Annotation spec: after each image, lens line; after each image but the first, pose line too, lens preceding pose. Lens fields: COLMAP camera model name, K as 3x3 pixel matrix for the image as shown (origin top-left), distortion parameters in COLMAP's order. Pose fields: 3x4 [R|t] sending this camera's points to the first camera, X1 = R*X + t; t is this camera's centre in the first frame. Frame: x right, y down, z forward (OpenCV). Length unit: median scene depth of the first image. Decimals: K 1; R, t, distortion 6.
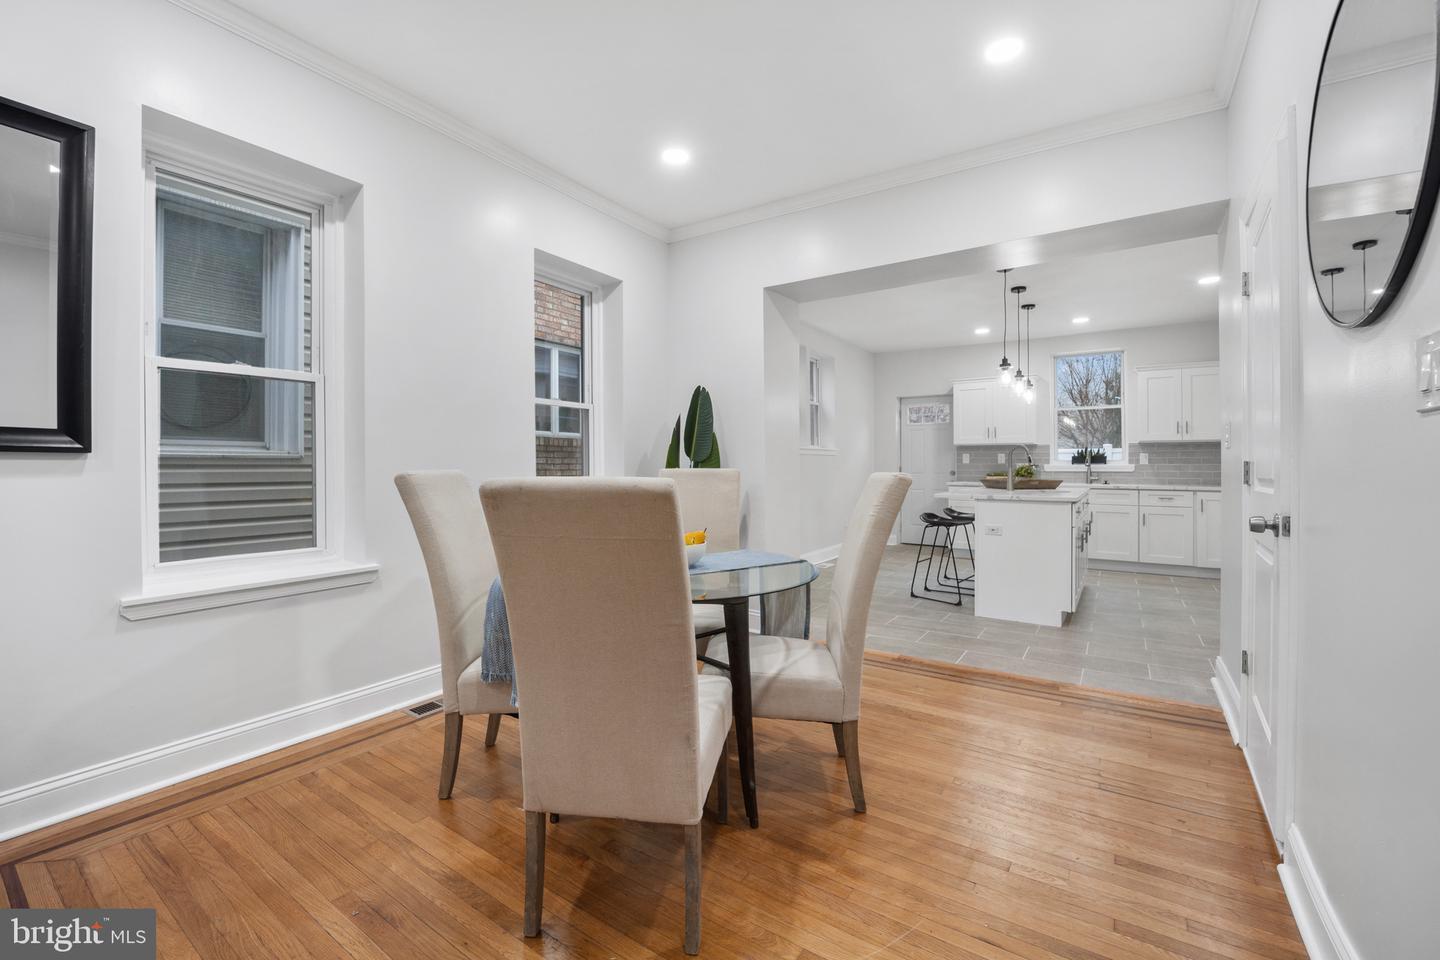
lens RADIAL K [[585.7, 0, 719.9], [0, 585.7, 467.2], [0, 0, 1]] dist [-0.008559, -0.000077]
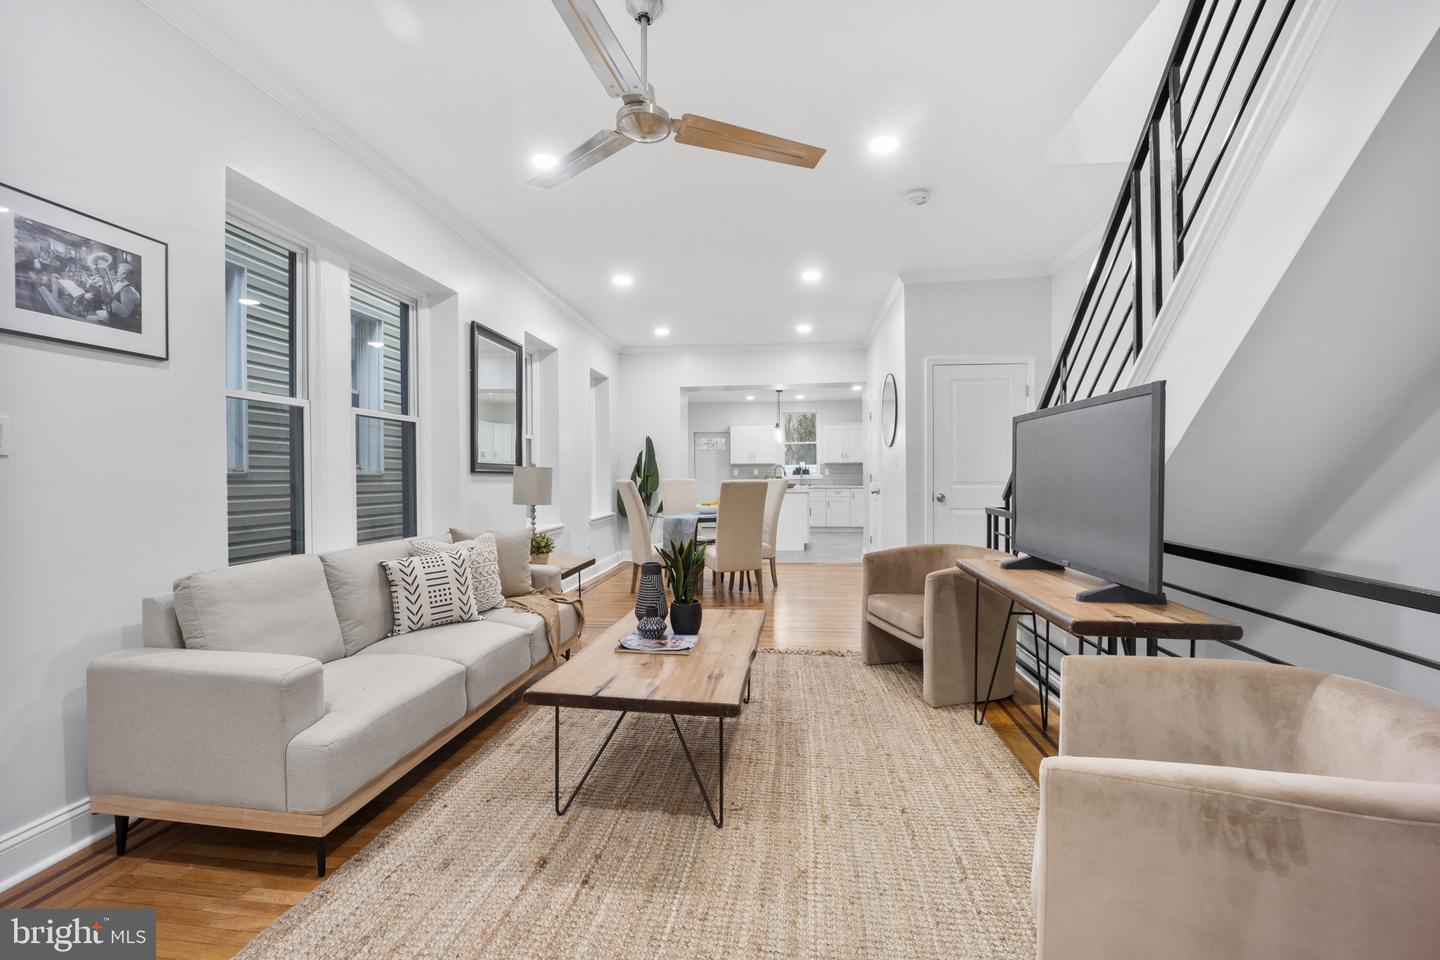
lens RADIAL K [[585.7, 0, 720.5], [0, 585.7, 485.6], [0, 0, 1]] dist [-0.008559, -0.000077]
pose [[0.884943, -0.016739, 0.465399, -0.463178], [0.012289, 0.999845, 0.012594, 0.001822], [-0.465538, -0.005426, 0.885011, -0.513692]]
